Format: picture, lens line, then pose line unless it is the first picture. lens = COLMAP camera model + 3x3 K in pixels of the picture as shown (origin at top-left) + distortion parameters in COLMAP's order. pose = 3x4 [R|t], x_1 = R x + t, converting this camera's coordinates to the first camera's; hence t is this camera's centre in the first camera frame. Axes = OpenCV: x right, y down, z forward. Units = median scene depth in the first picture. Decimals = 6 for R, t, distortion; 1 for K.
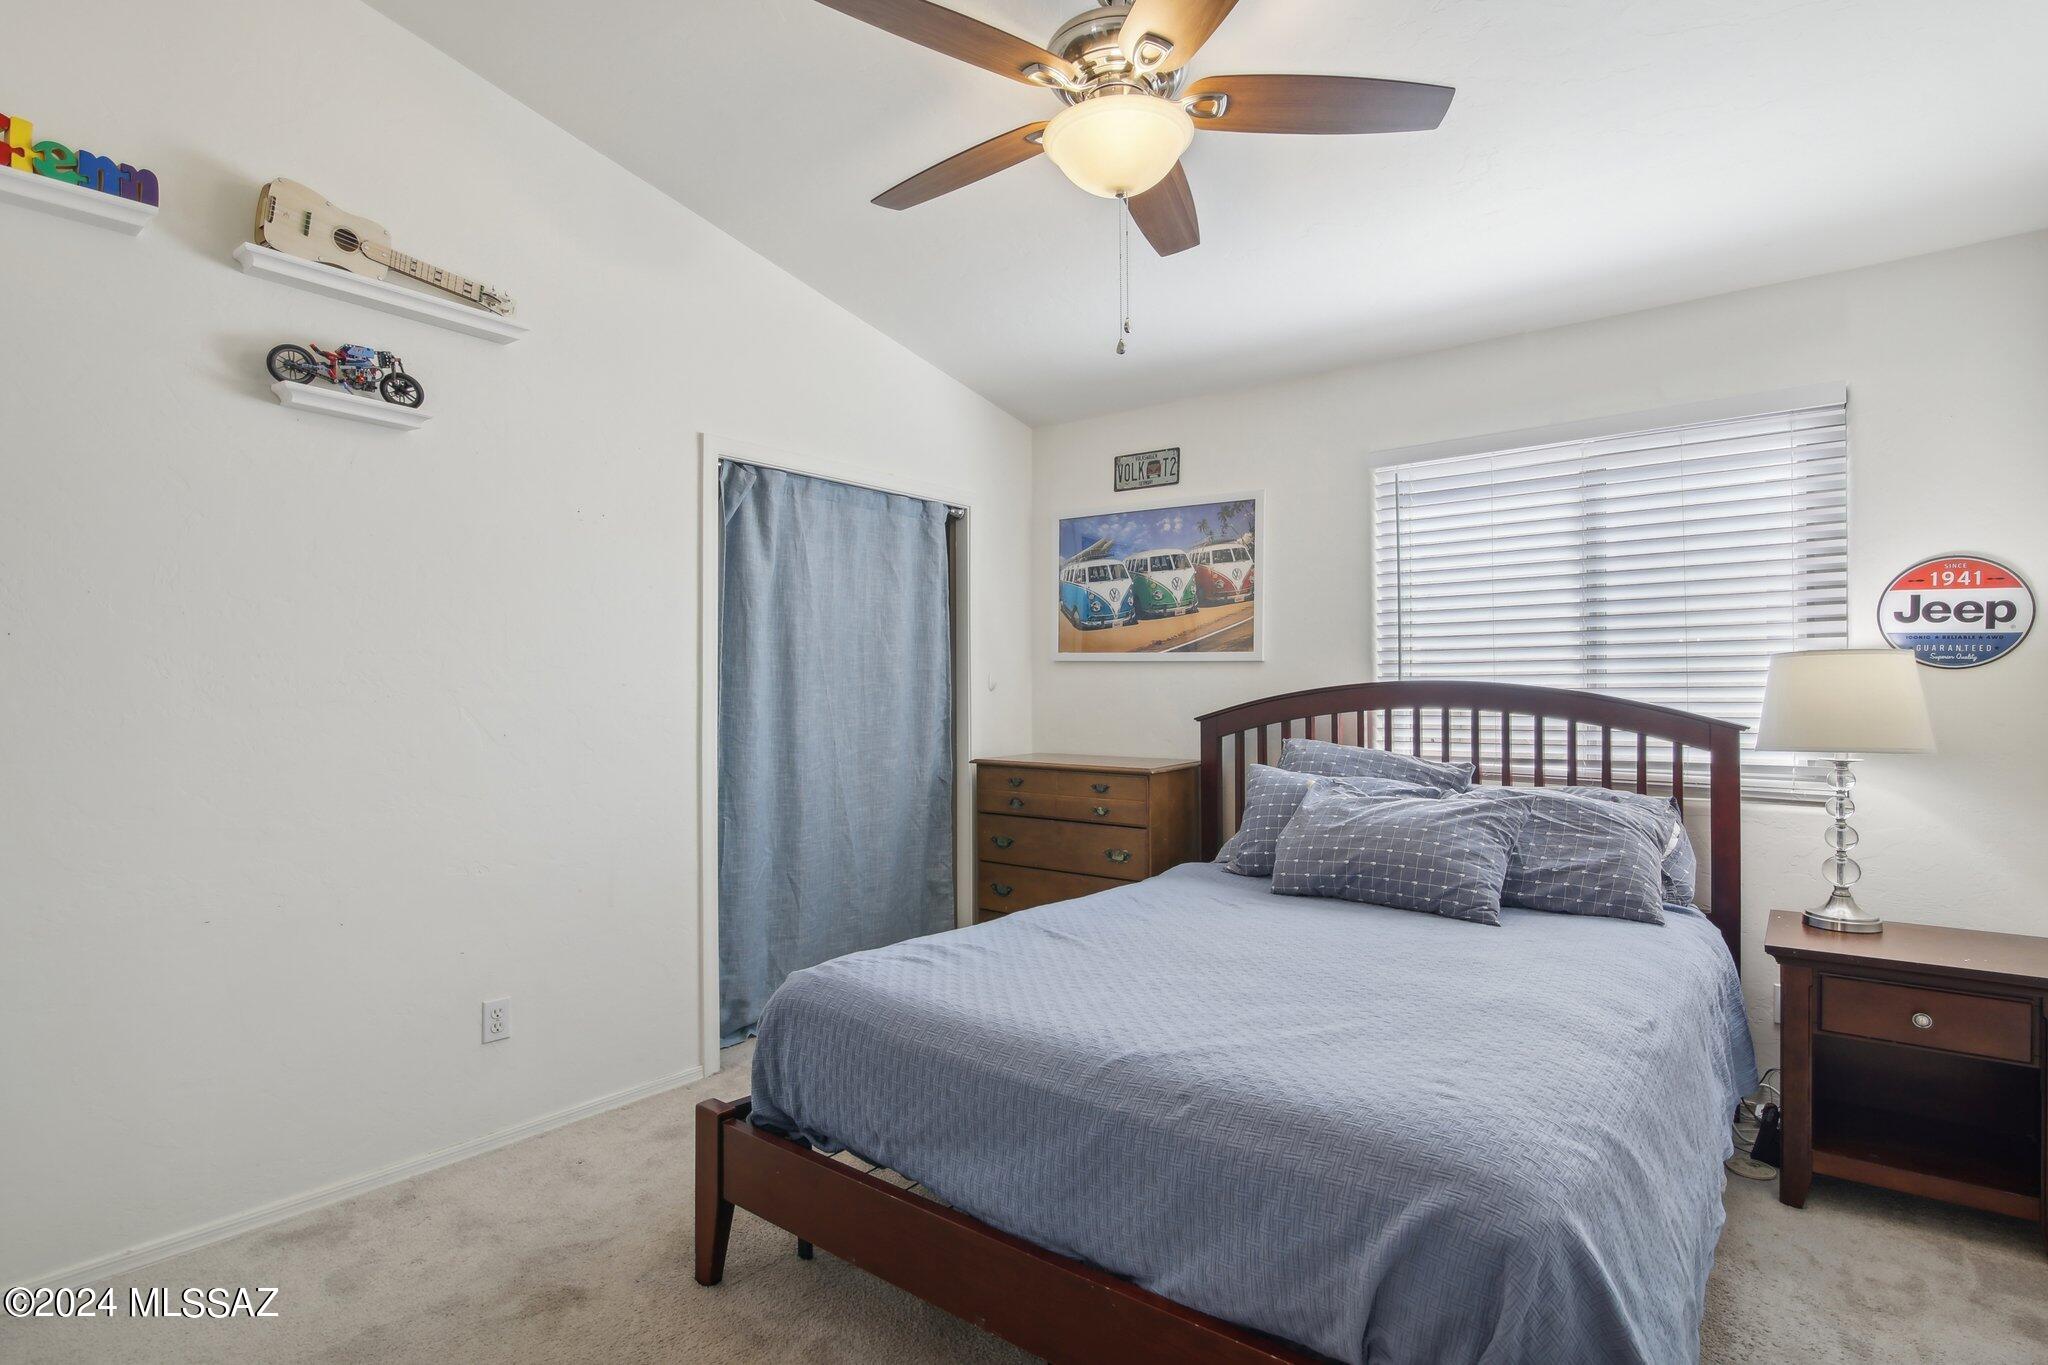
lens RADIAL K [[974.3, 0, 1045.6], [0, 974.3, 686.0], [0, 0, 1]] dist [0.003747, 0.000563]
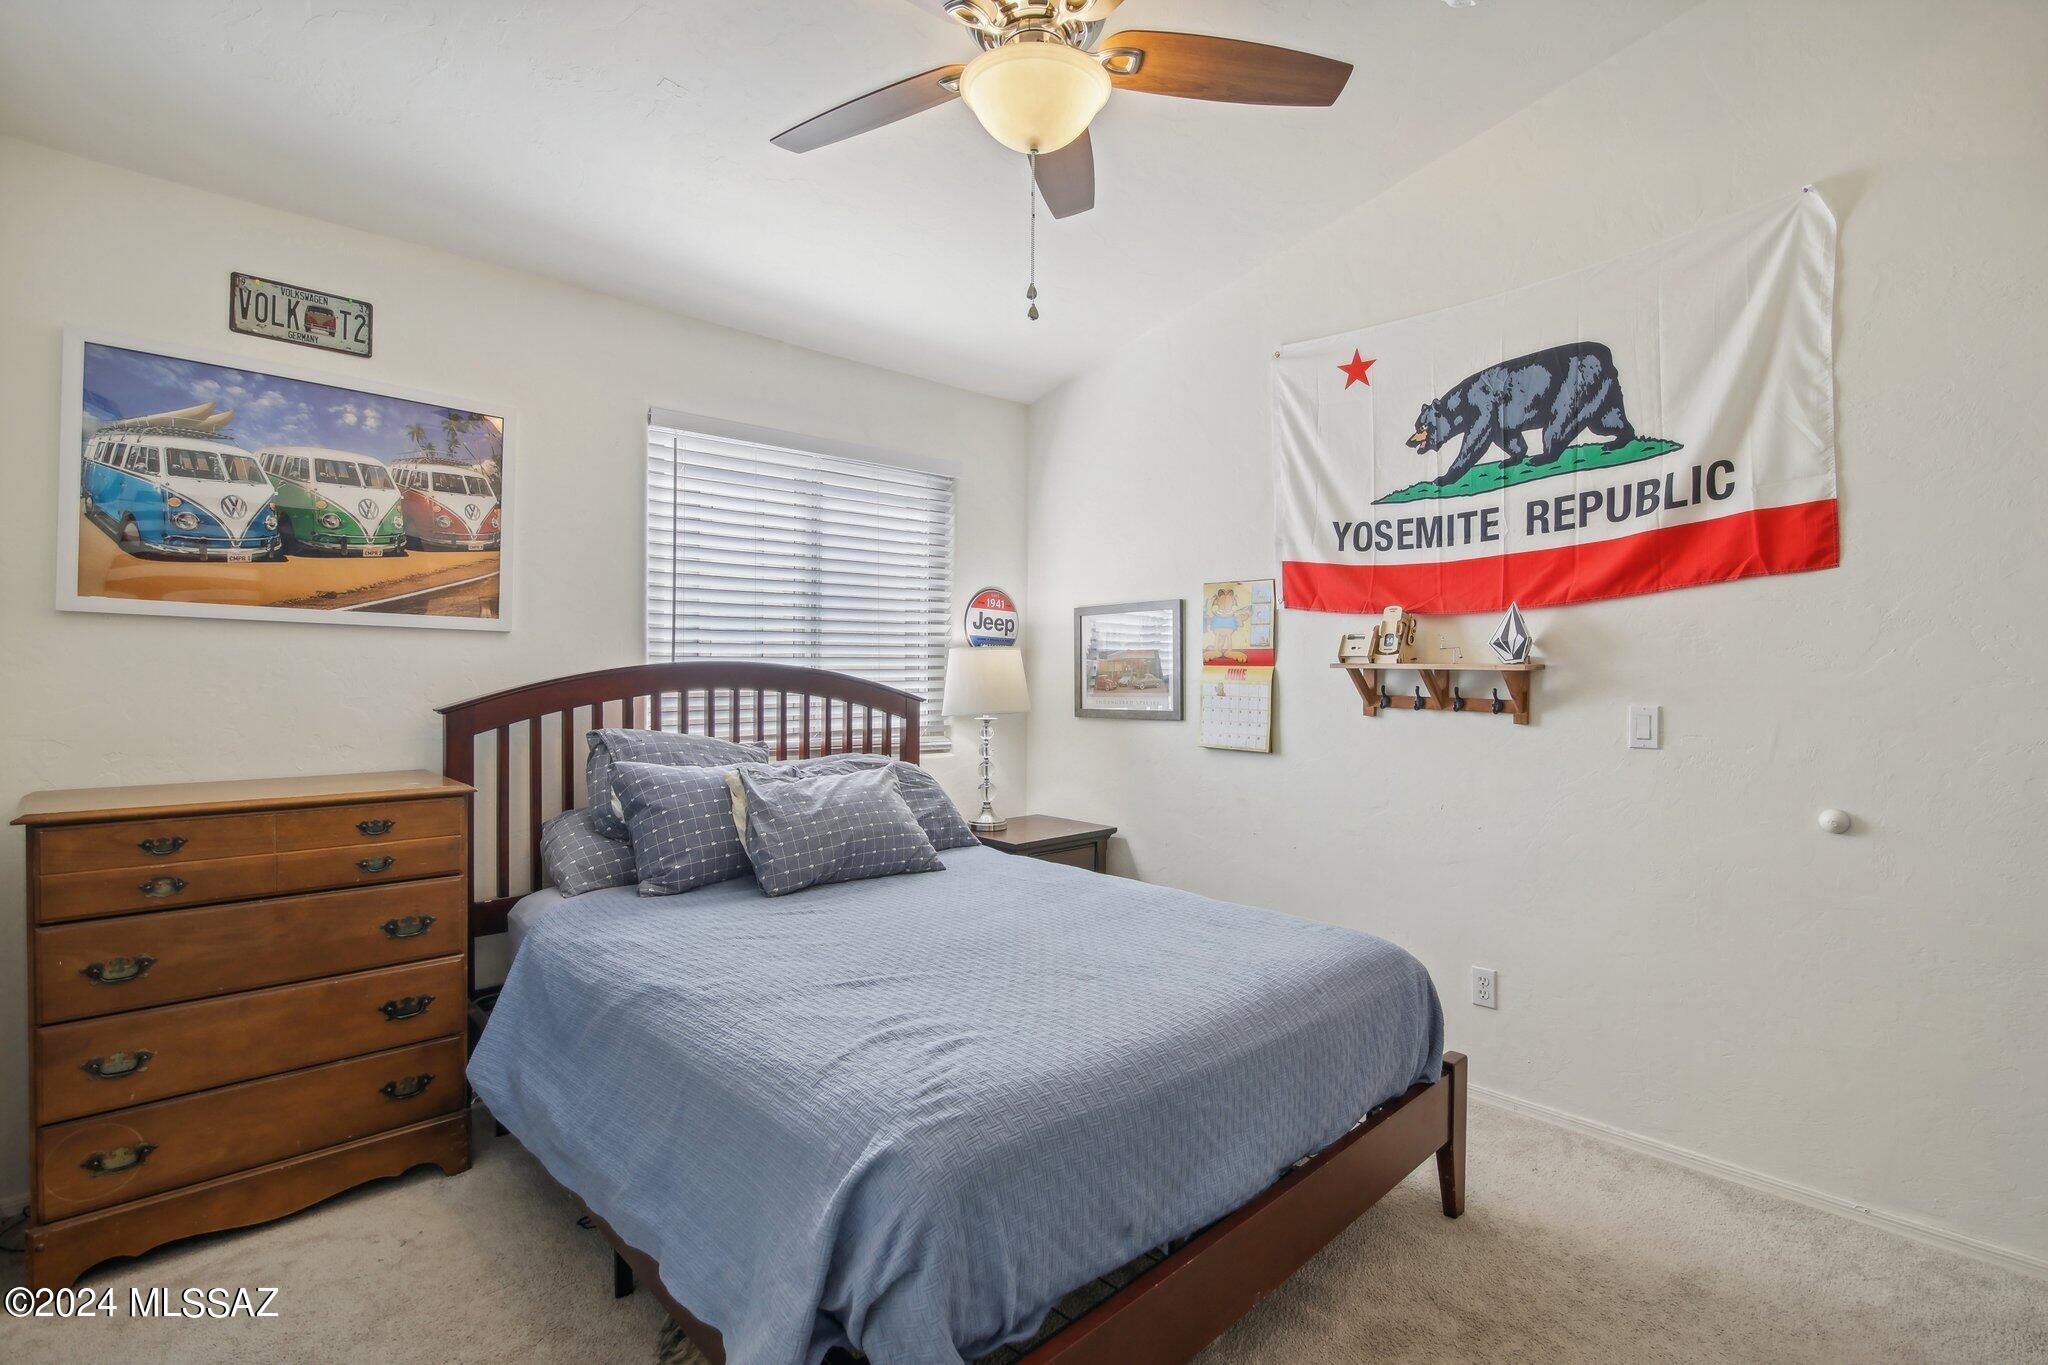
lens RADIAL K [[974.3, 0, 1045.4], [0, 974.3, 676.0], [0, 0, 1]] dist [0.003747, 0.000563]
pose [[0.182606, -0.000524, 0.983186, -0.447558], [-0.006360, 0.999978, 0.001714, 0.004806], [-0.983166, -0.006566, 0.182599, 0.438039]]
